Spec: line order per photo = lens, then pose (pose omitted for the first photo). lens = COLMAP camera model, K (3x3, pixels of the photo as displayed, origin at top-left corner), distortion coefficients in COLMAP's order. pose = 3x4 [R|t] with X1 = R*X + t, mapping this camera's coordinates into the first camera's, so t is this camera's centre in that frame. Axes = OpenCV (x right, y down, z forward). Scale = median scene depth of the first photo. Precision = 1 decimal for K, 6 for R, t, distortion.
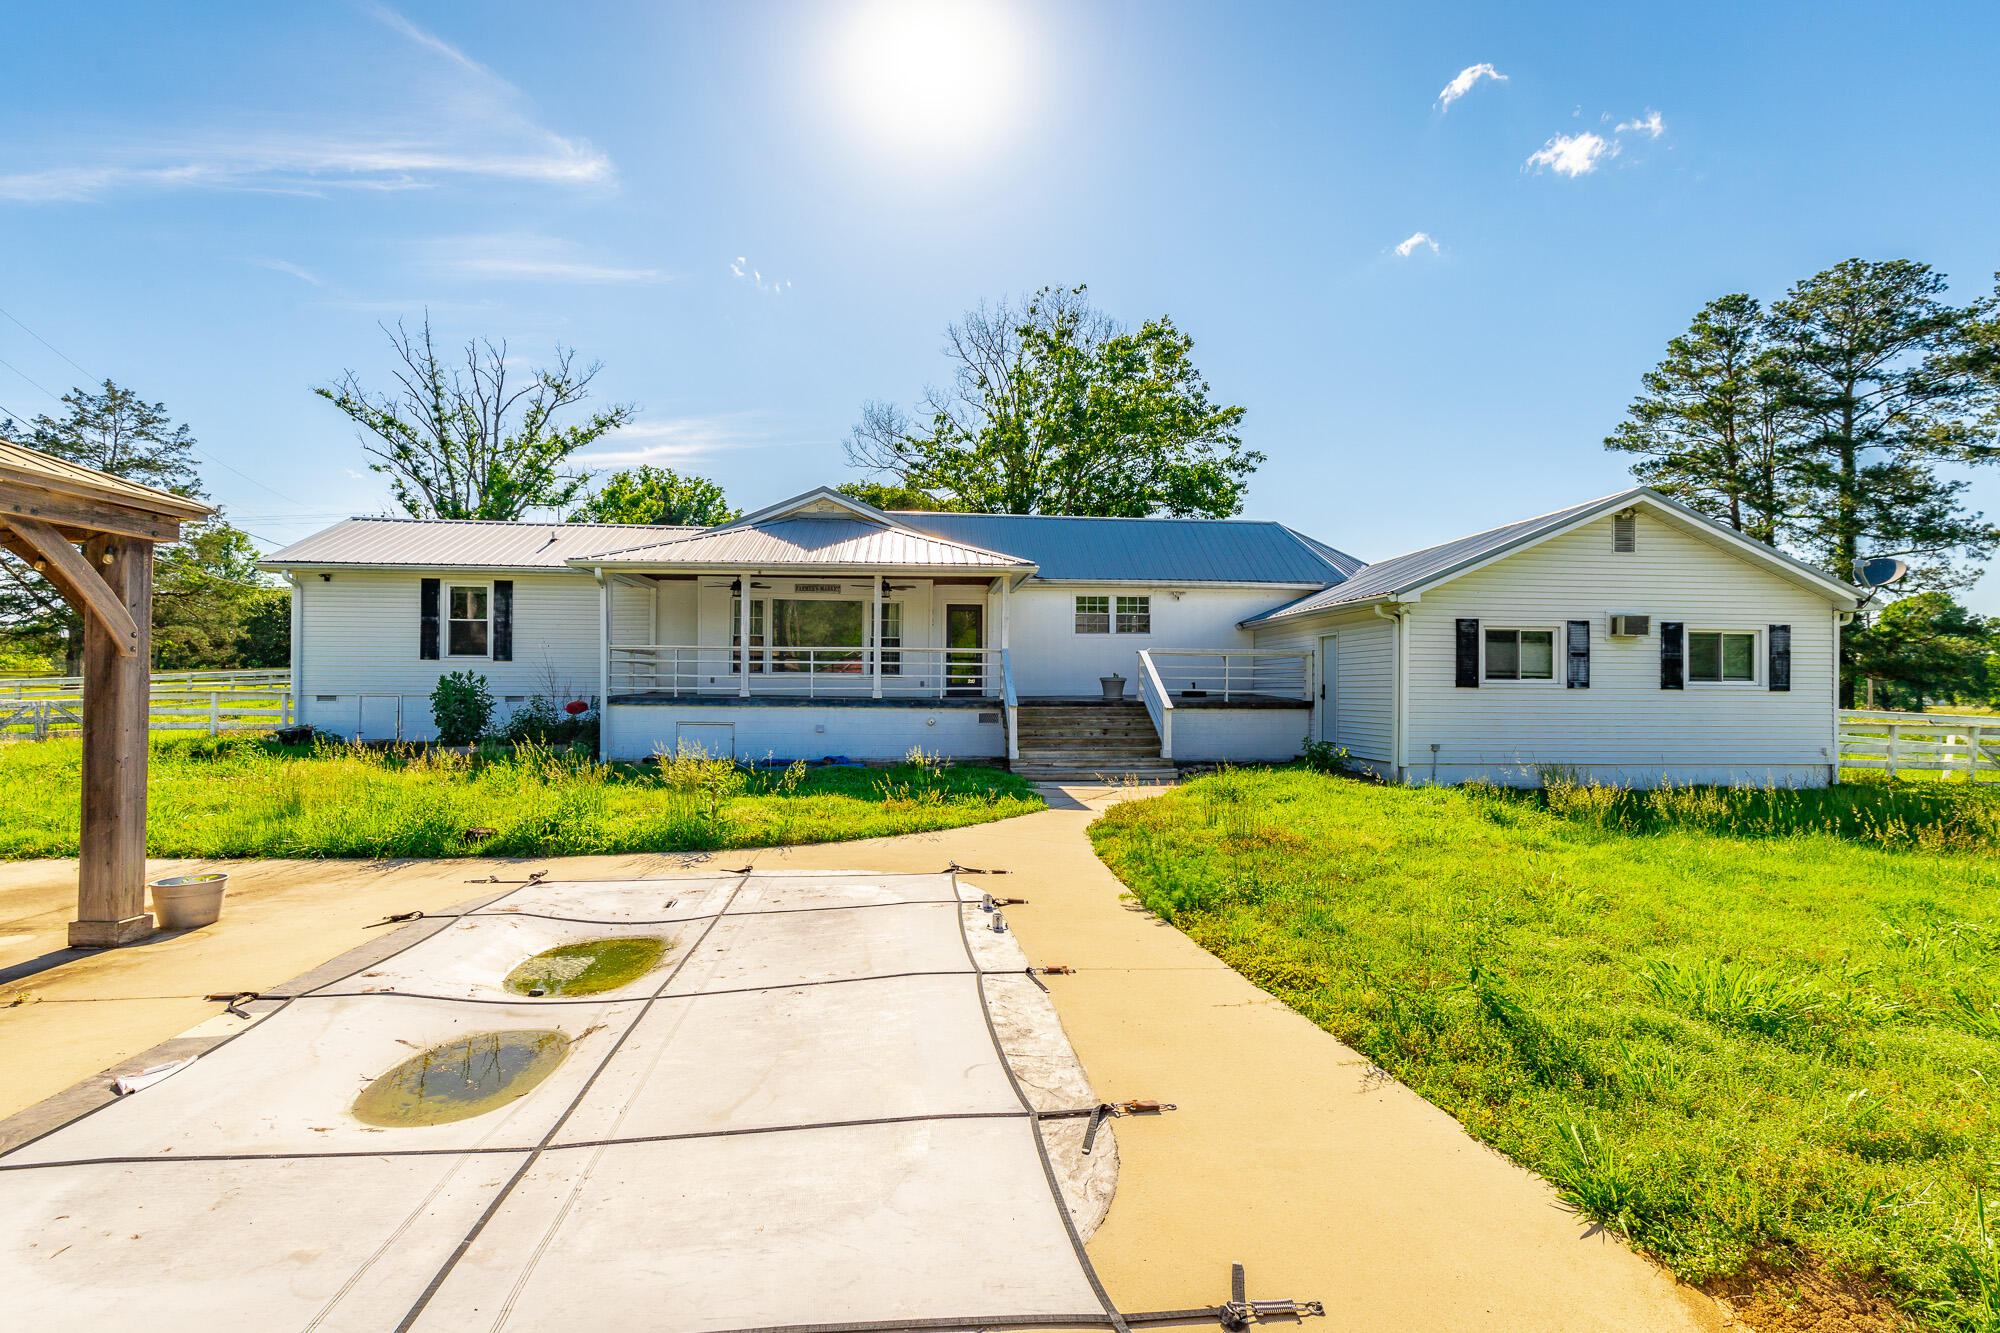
lens RADIAL K [[908.0, 0, 1005.9], [0, 908.0, 689.2], [0, 0, 1]] dist [0.003607, 0.000138]
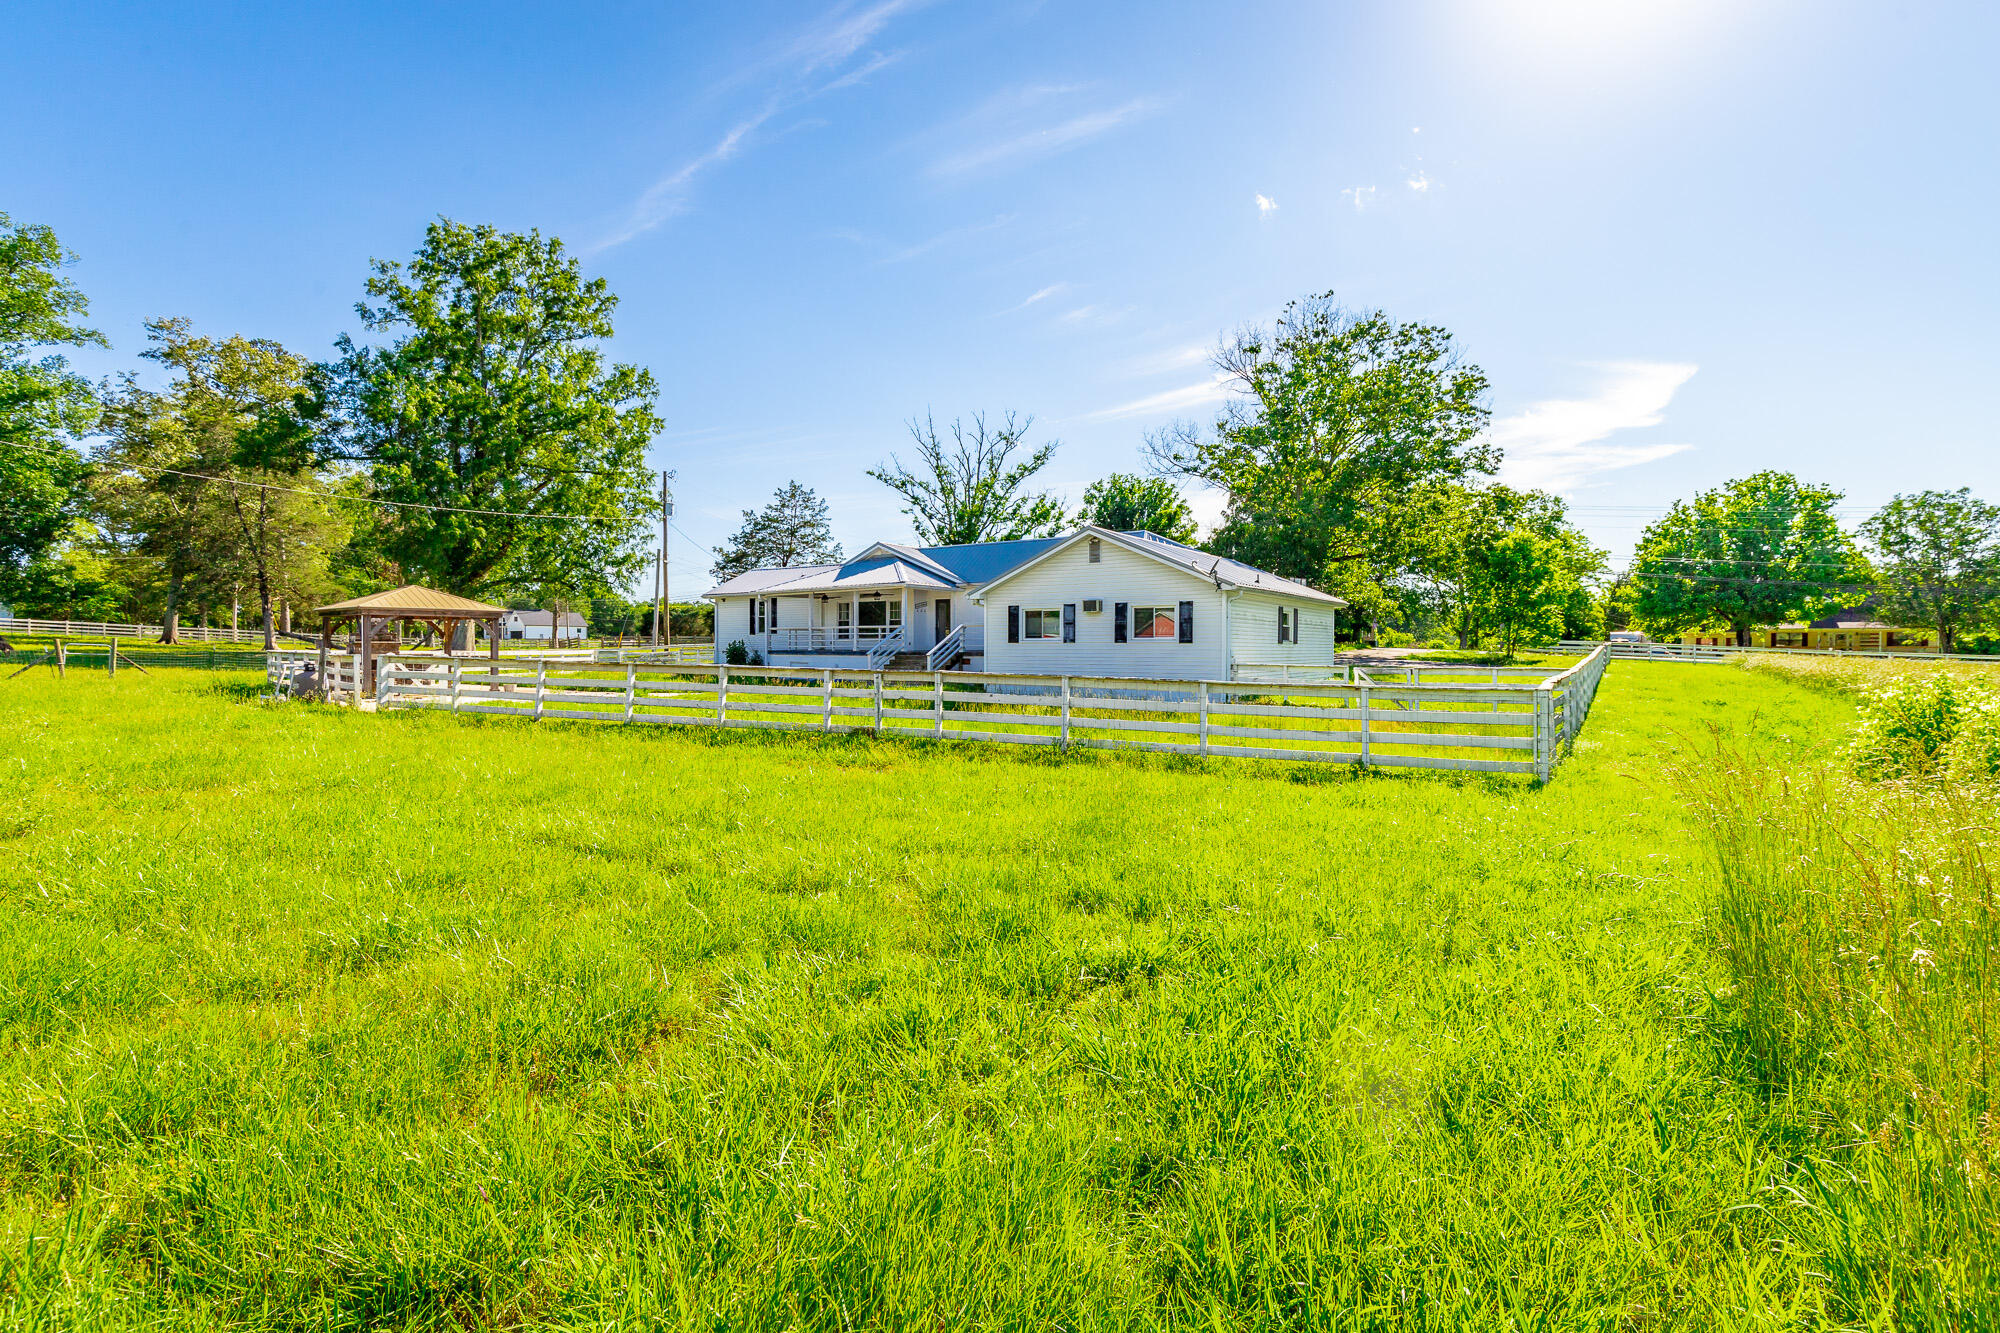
lens RADIAL K [[904.4, 0, 1009.6], [0, 904.4, 658.5], [0, 0, 1]] dist [0.001070, 0.000299]
pose [[0.775658, 0.001267, -0.631152, 1.092248], [0.003780, 0.999971, 0.006652, 0.011665], [0.631142, -0.007545, 0.775631, -0.280906]]
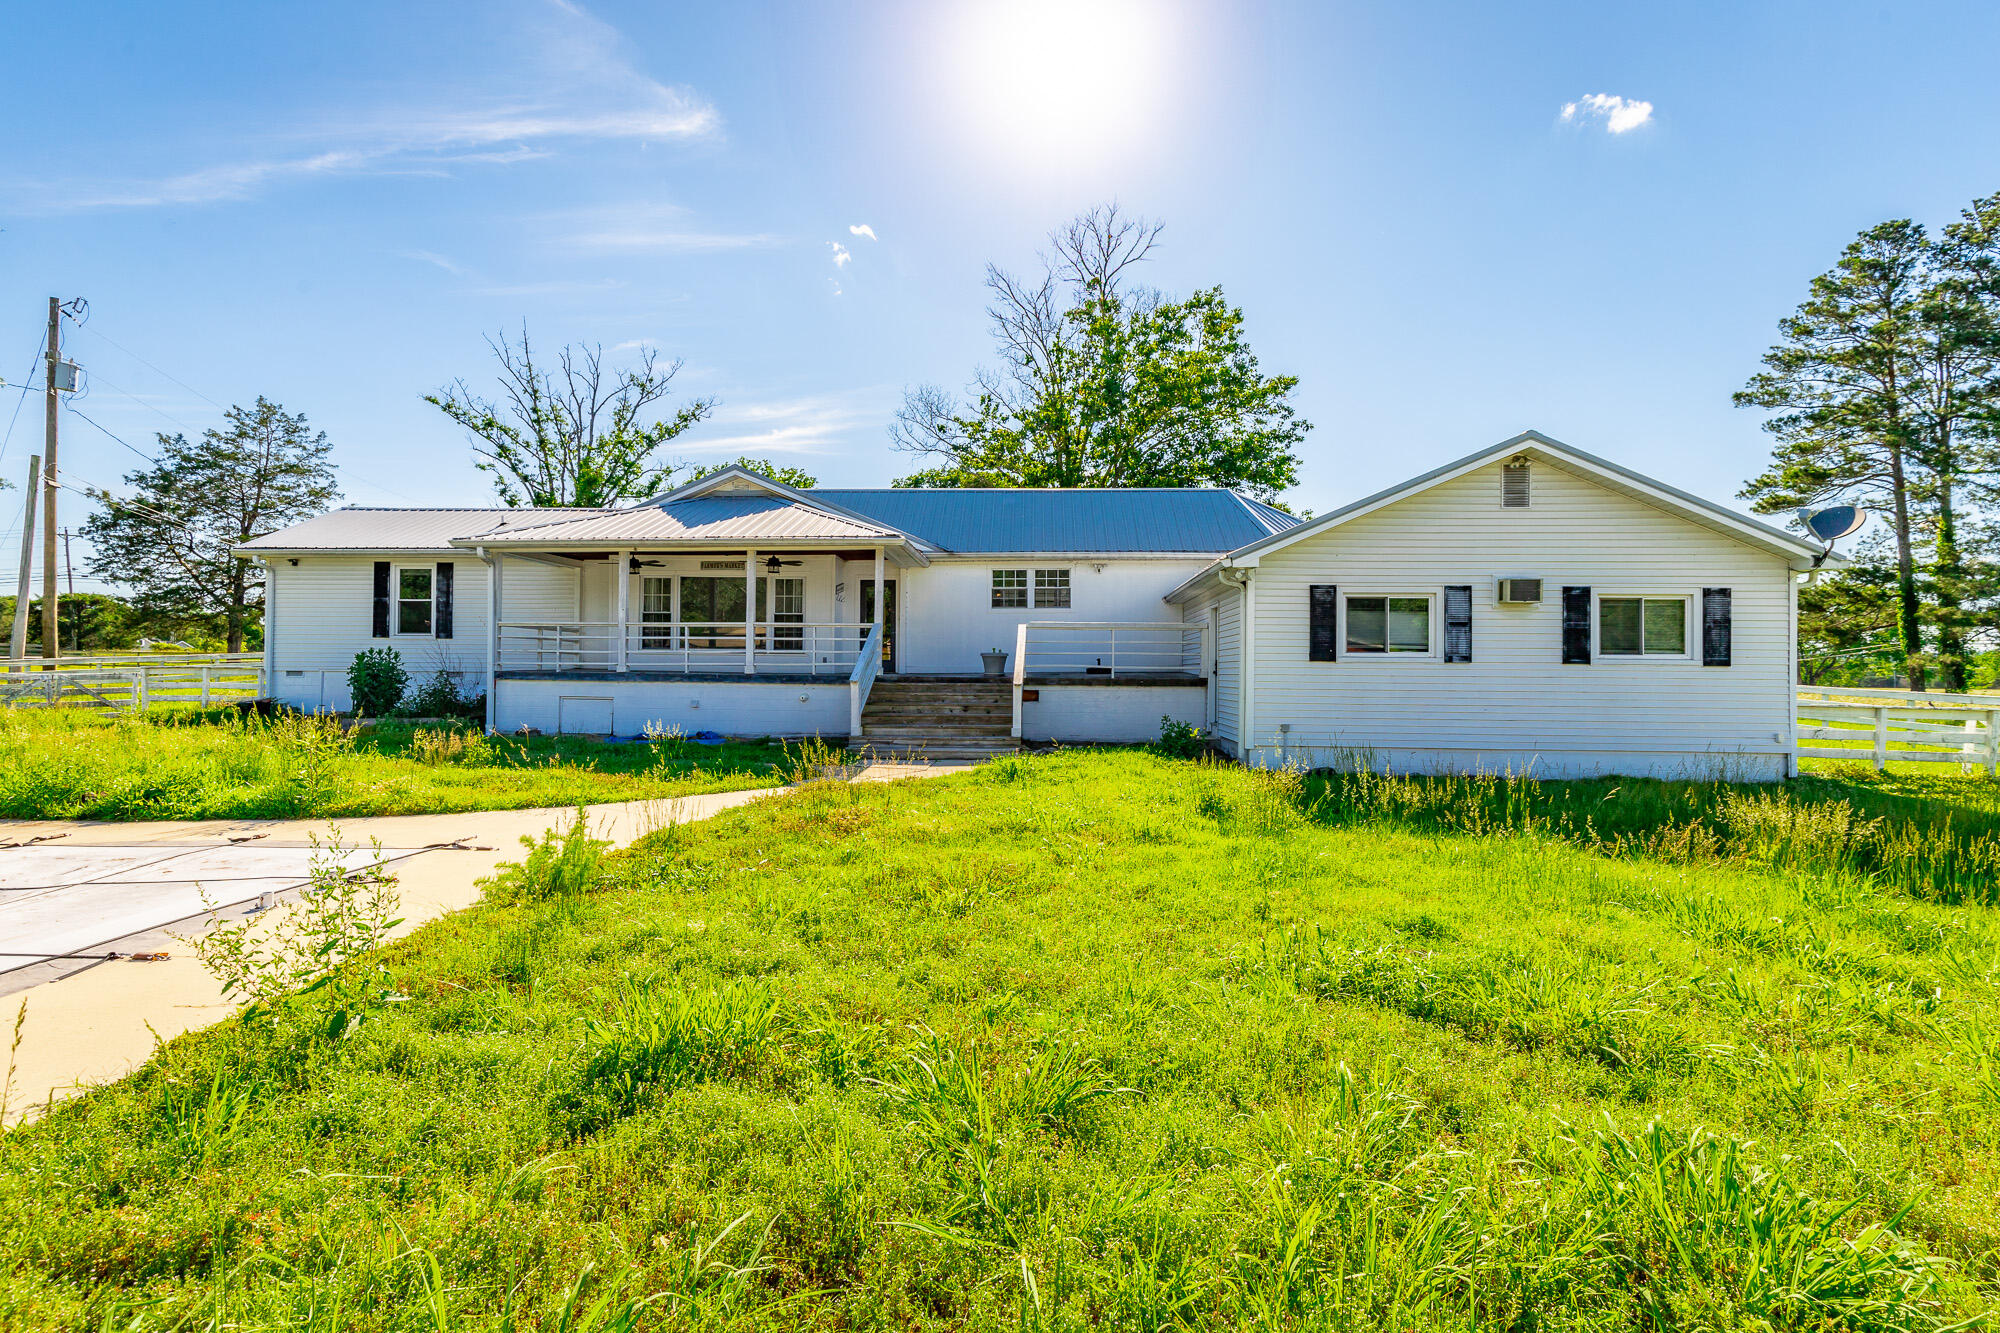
lens RADIAL K [[899.9, 0, 1007.6], [0, 899.9, 666.5], [0, 0, 1]] dist [0.003422, 0.000296]
pose [[0.989691, 0.000645, -0.143217, 0.214991], [-0.001501, 0.999982, -0.005866, 0.005728], [0.143211, 0.006020, 0.989674, 0.049718]]
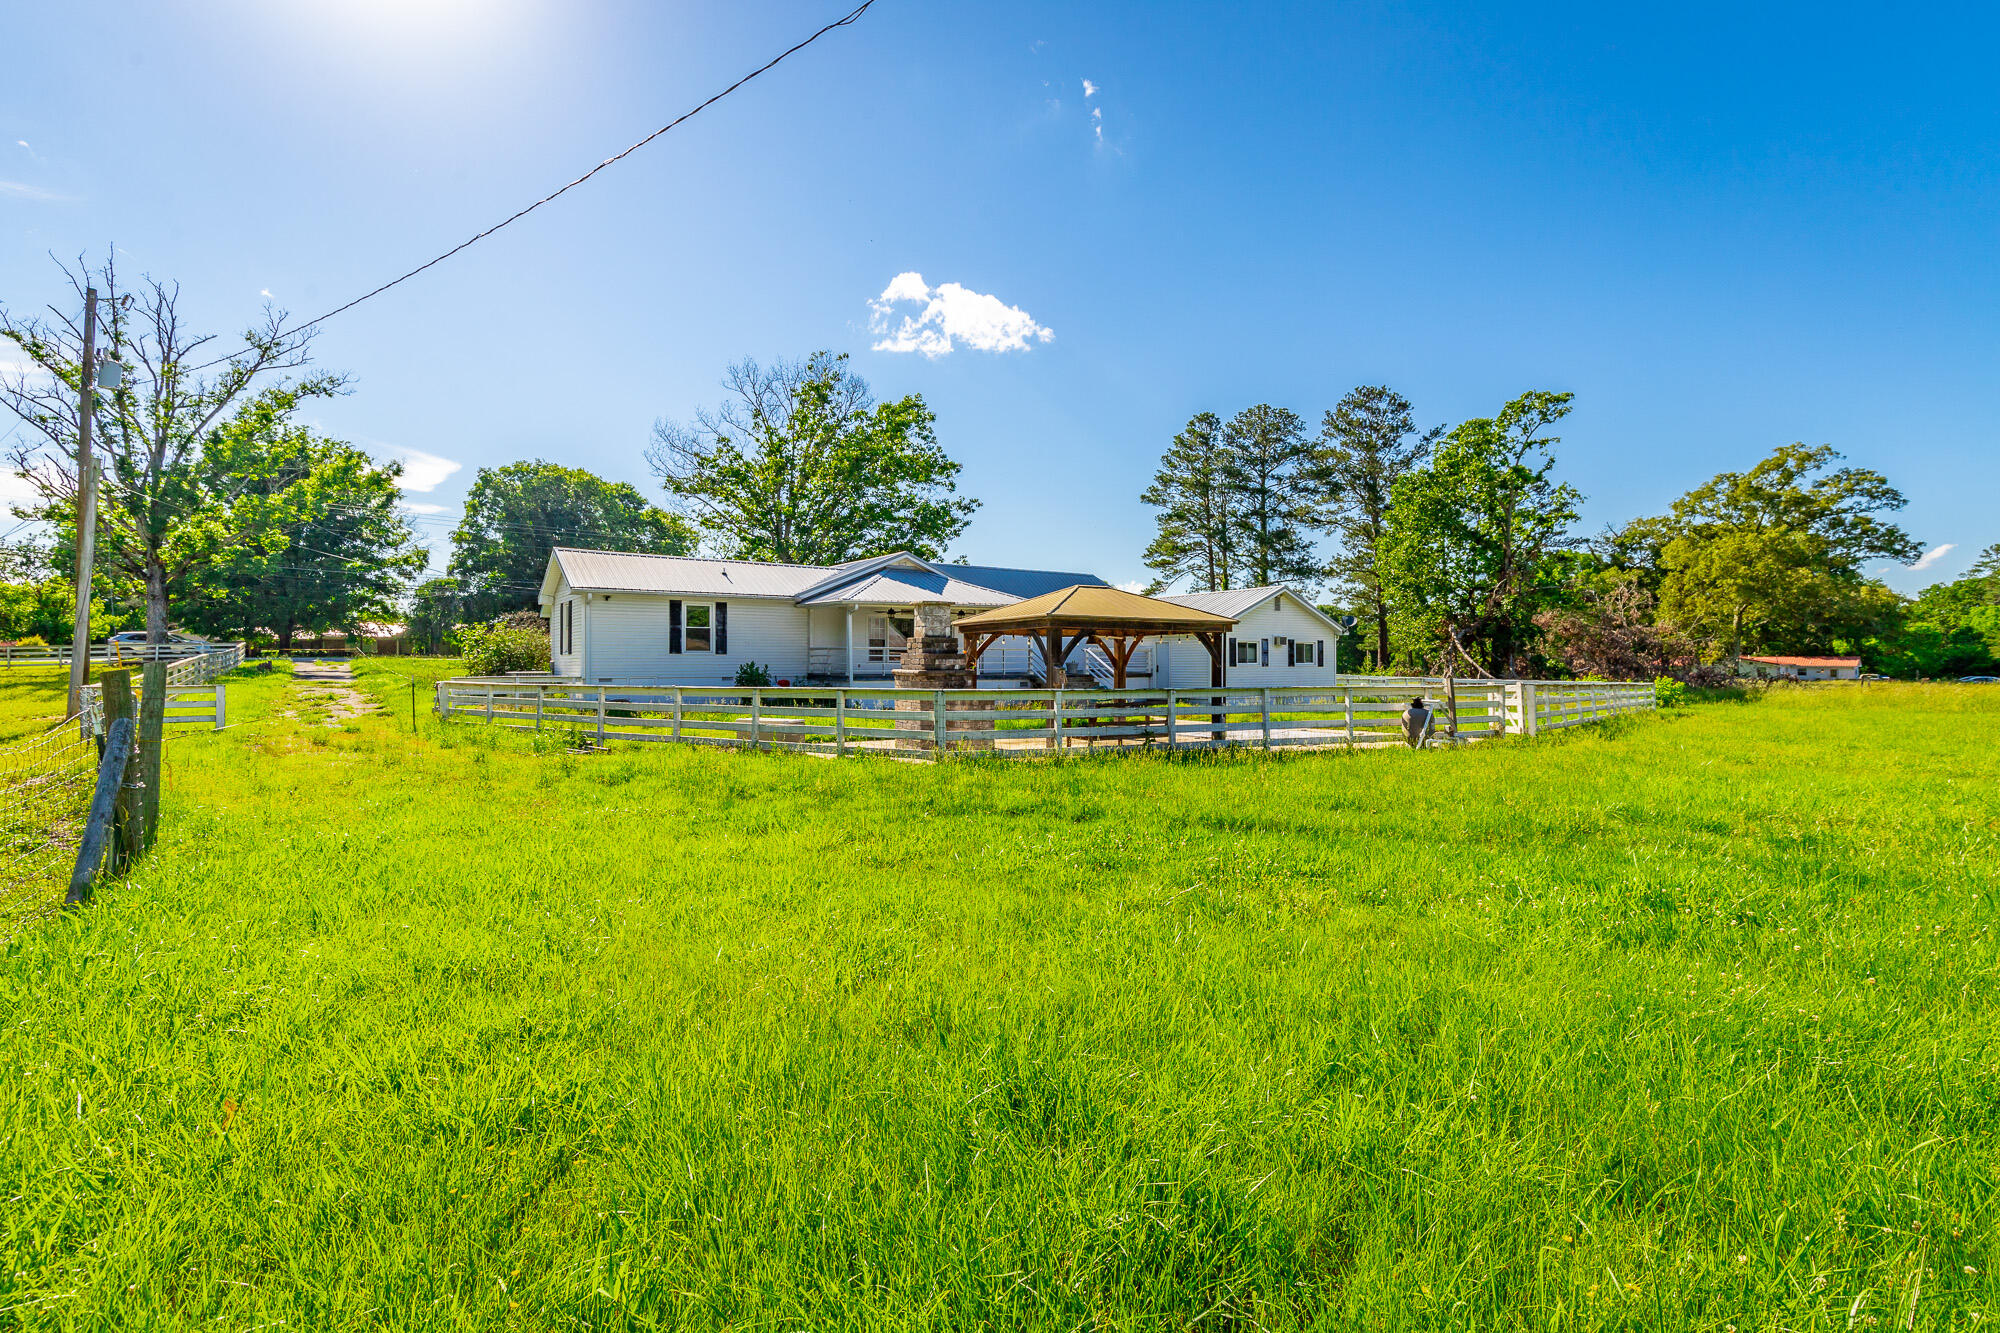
lens RADIAL K [[898.6, 0, 1005.9], [0, 898.6, 662.5], [0, 0, 1]] dist [0.001105, -0.000062]
pose [[0.866892, -0.008393, 0.498425, -0.785392], [0.006874, 0.999964, 0.004882, -0.018525], [-0.498448, -0.000806, 0.866919, -0.497325]]
